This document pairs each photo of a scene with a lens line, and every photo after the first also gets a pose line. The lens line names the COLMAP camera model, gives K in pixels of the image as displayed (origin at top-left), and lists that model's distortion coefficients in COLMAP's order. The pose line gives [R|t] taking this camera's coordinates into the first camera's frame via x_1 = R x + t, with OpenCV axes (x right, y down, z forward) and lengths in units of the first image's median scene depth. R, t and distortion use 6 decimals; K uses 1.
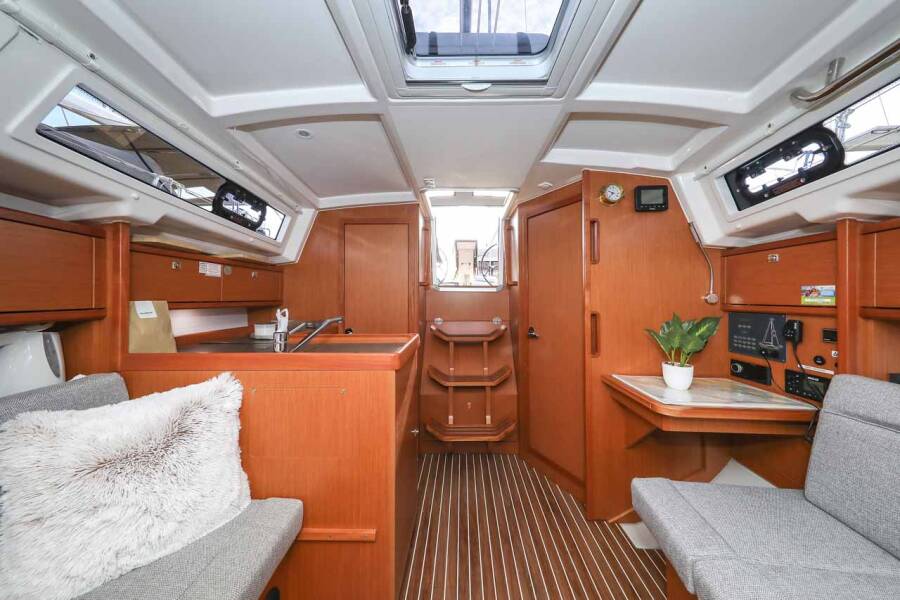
lens RADIAL K [[289.9, 0, 447.8], [0, 289.9, 297.1], [0, 0, 1]] dist [0.005797, -0.000396]
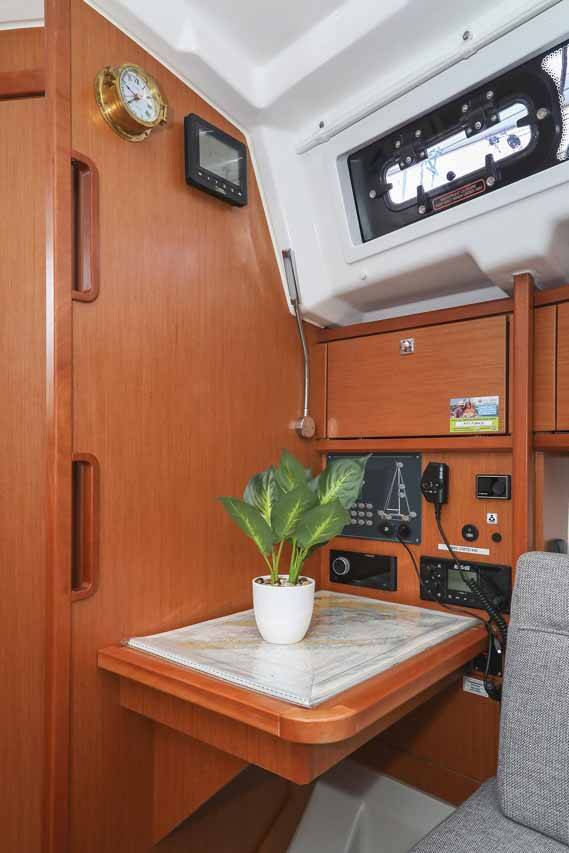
lens RADIAL K [[586.7, 0, 307.0], [0, 586.7, 450.5], [0, 0, 1]] dist [0.029873, -0.002520]
pose [[0.584619, 0.012605, 0.811210, 0.166403], [-0.002869, 0.999905, -0.013469, 0.070635], [-0.811303, 0.005547, 0.584599, 0.555592]]
